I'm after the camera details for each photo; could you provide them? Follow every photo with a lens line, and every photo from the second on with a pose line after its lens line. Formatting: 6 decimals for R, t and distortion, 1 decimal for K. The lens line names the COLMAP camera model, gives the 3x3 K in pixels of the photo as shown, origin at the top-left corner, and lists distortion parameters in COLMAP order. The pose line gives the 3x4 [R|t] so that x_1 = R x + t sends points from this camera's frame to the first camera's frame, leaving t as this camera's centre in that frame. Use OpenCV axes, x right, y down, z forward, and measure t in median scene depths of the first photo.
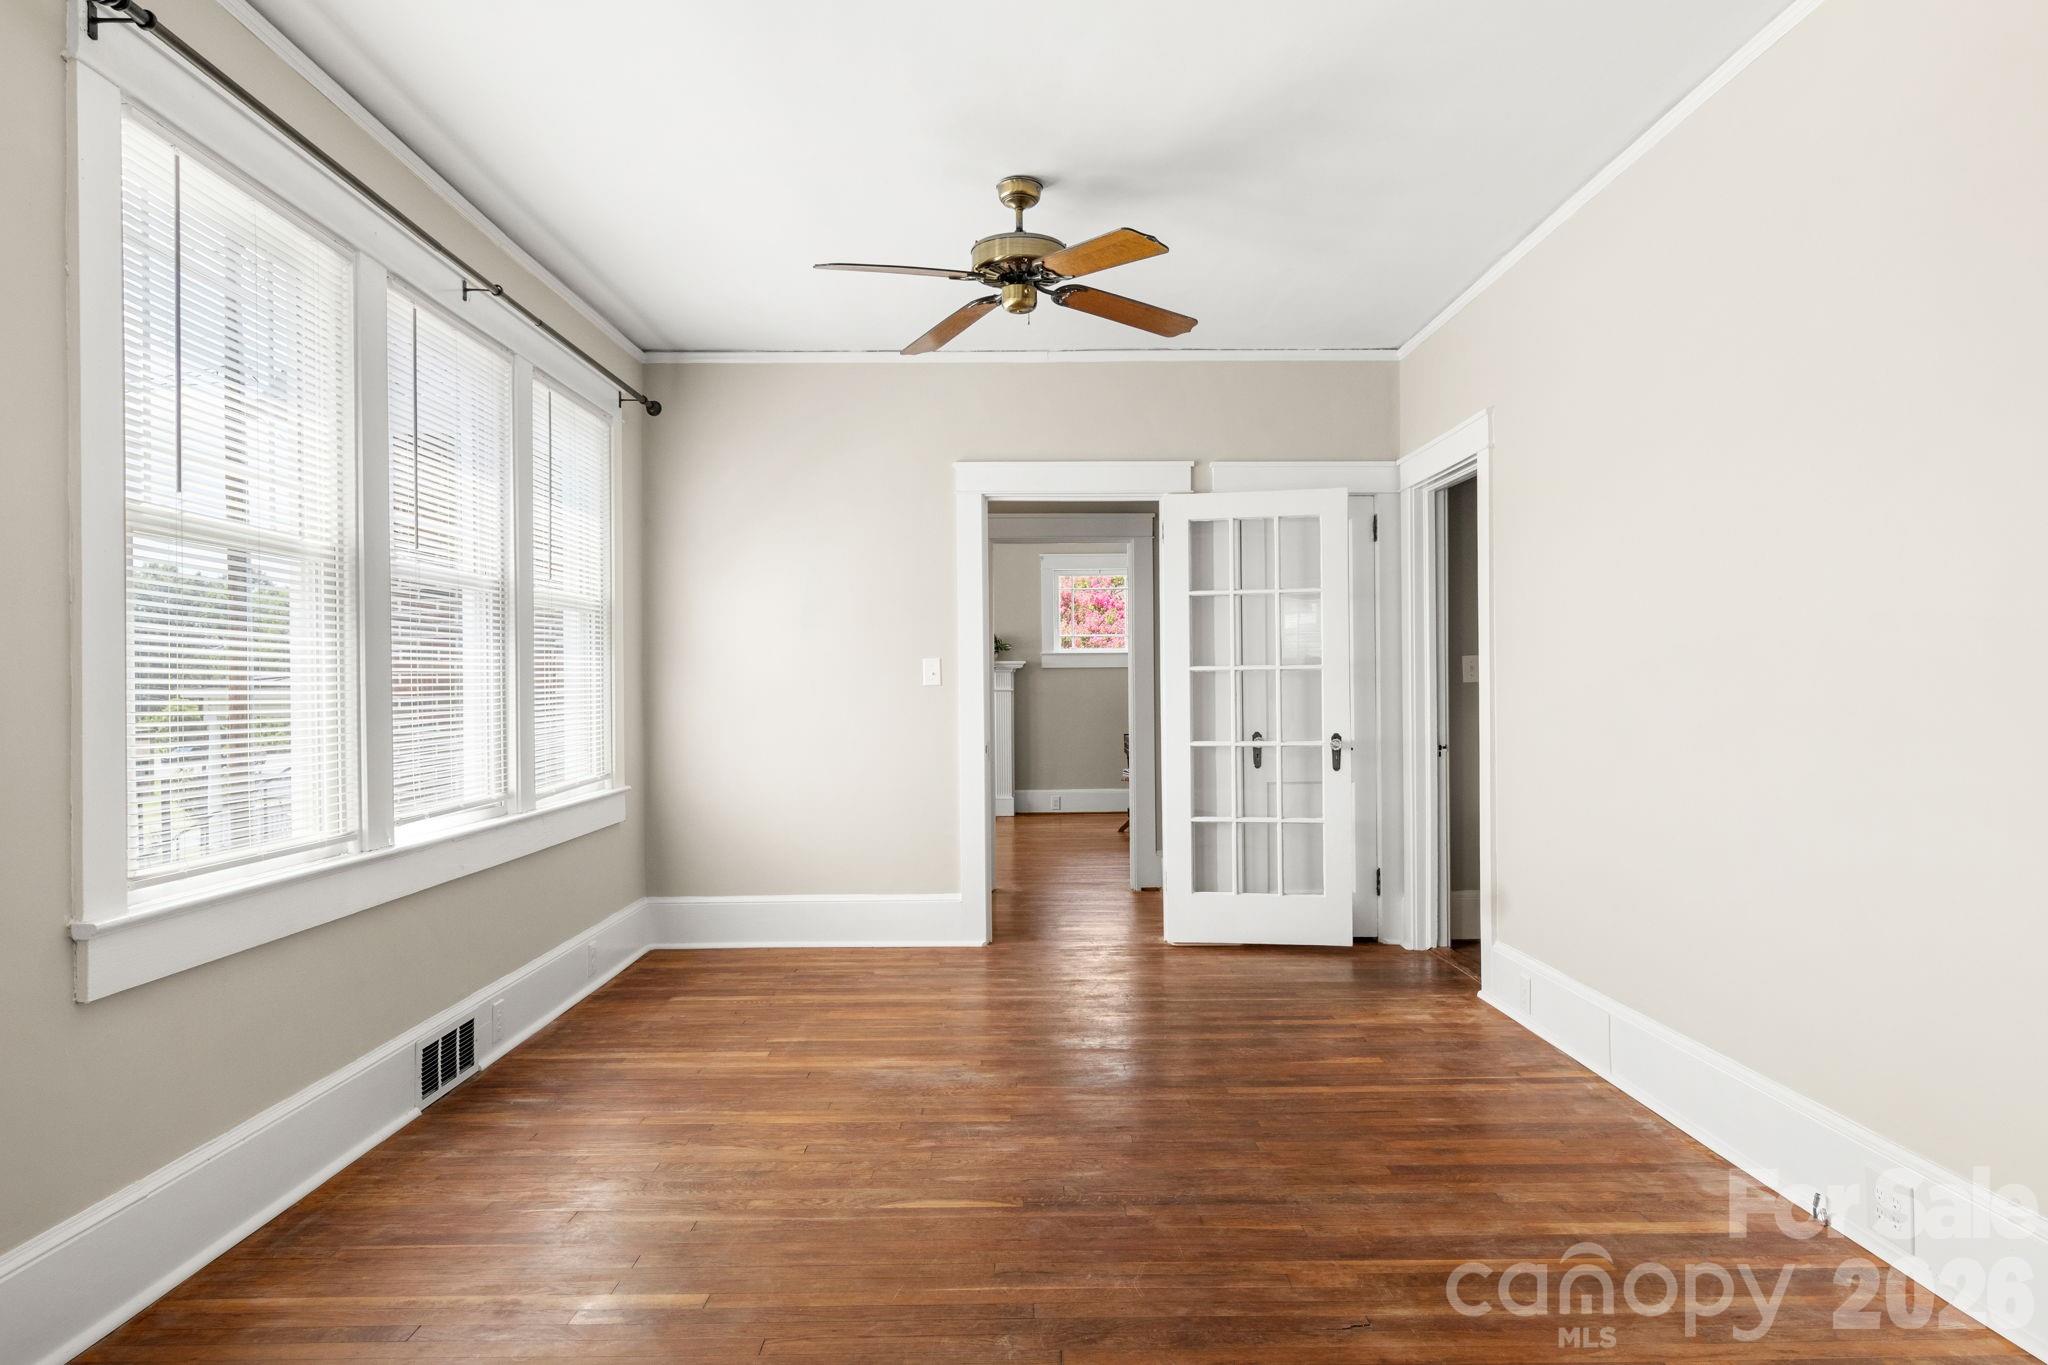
lens RADIAL K [[1070.8, 0, 1012.7], [0, 1070.8, 685.8], [0, 0, 1]] dist [-0.002102, 0.000074]
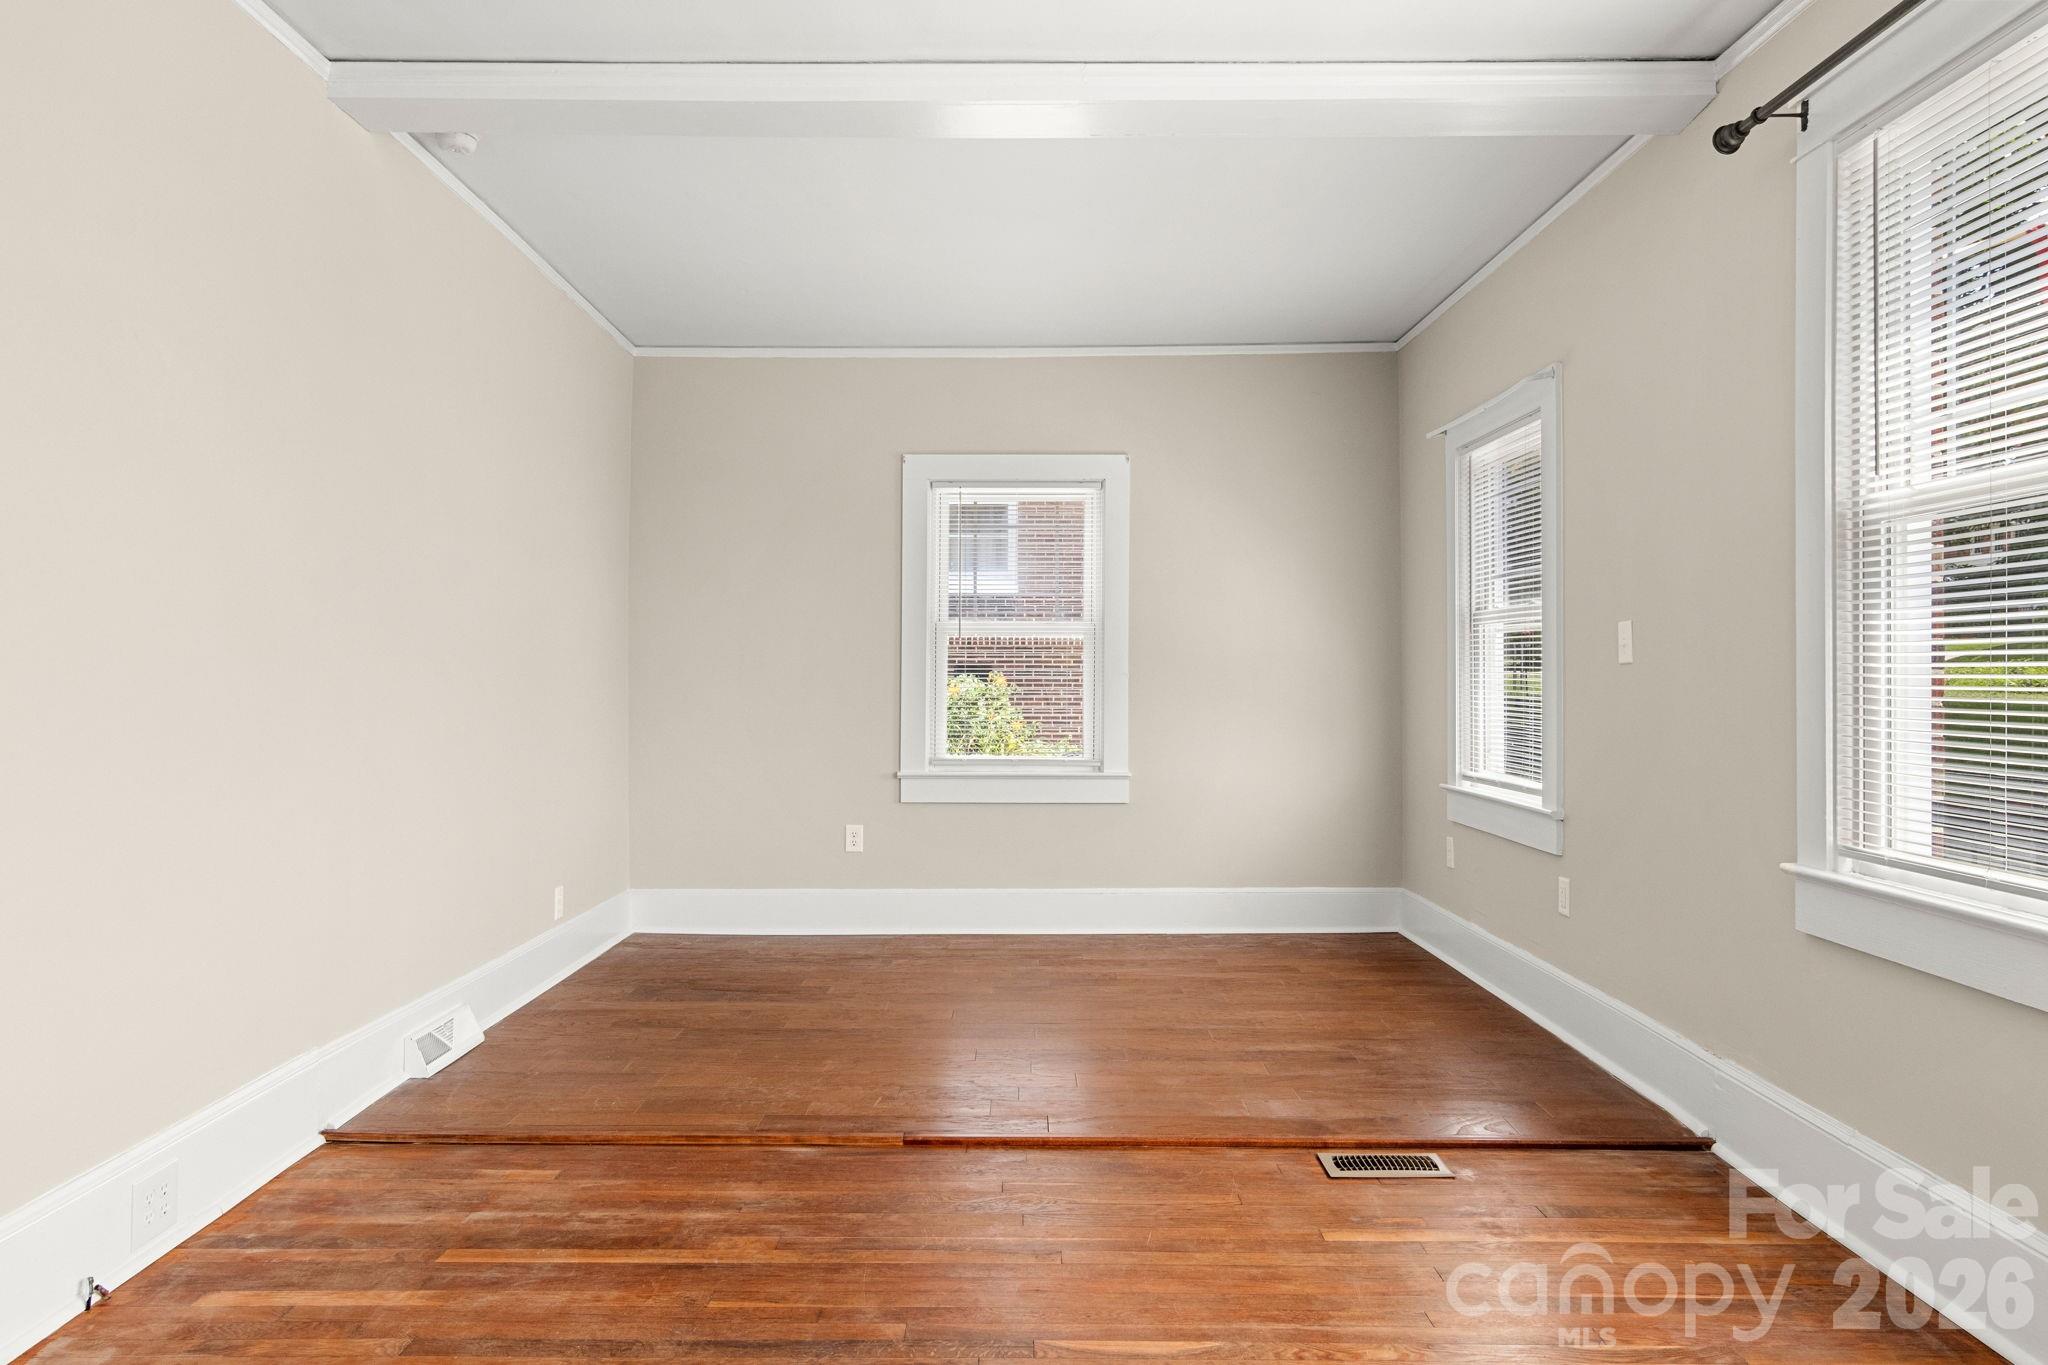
lens RADIAL K [[1213.5, 0, 1024.0], [0, 1213.5, 682.5], [0, 0, 1]] dist [-0.001112, 0.000170]
pose [[-0.999967, 0.002806, -0.007641, 0.024673], [0.002753, 0.999972, 0.006893, 0.001672], [0.007660, 0.006871, -0.999947, 2.089070]]
